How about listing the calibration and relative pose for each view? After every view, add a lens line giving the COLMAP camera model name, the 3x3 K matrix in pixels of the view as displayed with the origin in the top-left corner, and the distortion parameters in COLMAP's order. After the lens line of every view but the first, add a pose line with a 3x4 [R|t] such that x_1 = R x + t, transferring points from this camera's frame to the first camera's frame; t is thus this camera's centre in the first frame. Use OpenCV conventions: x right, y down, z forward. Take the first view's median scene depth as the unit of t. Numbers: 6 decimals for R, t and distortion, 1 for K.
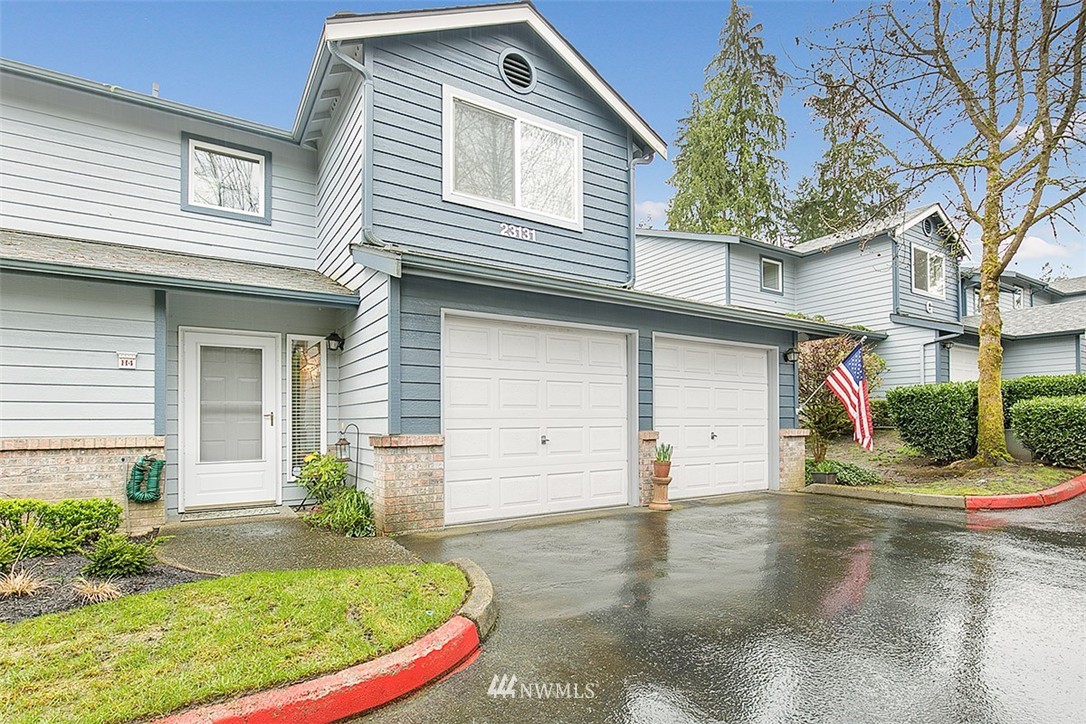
lens RADIAL K [[543.9, 0, 542.5], [0, 543.9, 417.4], [0, 0, 1]] dist [0.000418, 0.000022]
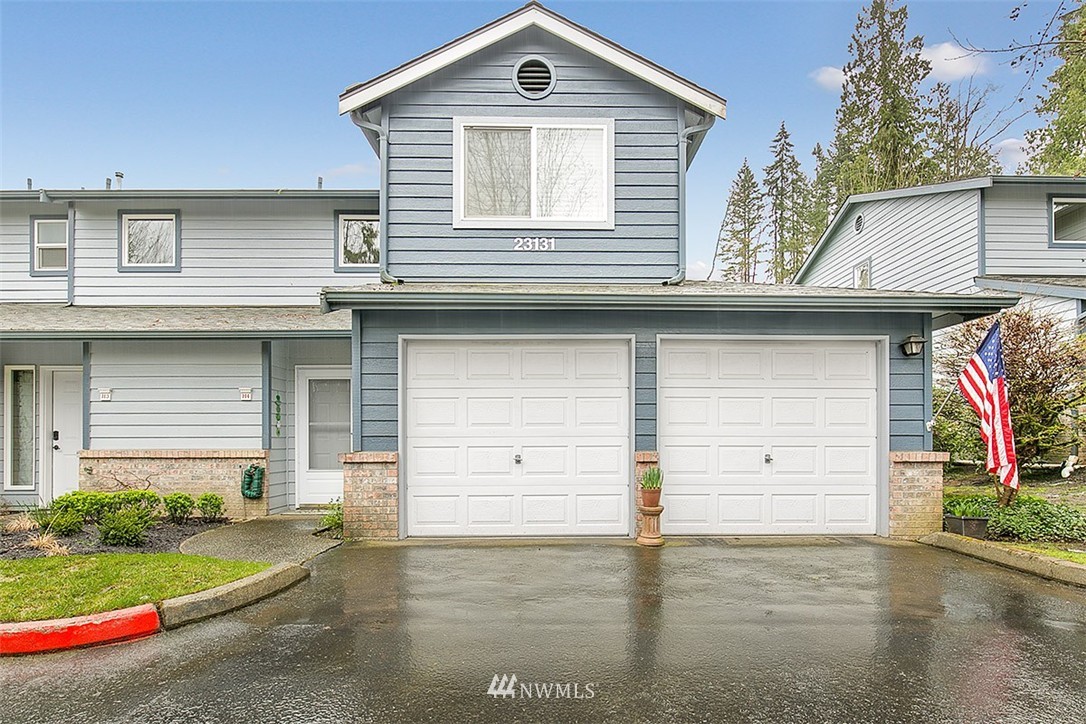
lens RADIAL K [[555.1, 0, 545.5], [0, 555.1, 439.1], [0, 0, 1]] dist [-0.003998, -0.001046]
pose [[0.850633, 0.003927, -0.525745, 0.518316], [0.002703, 0.999926, 0.011843, -0.005293], [0.525753, -0.011495, 0.850560, 0.175310]]
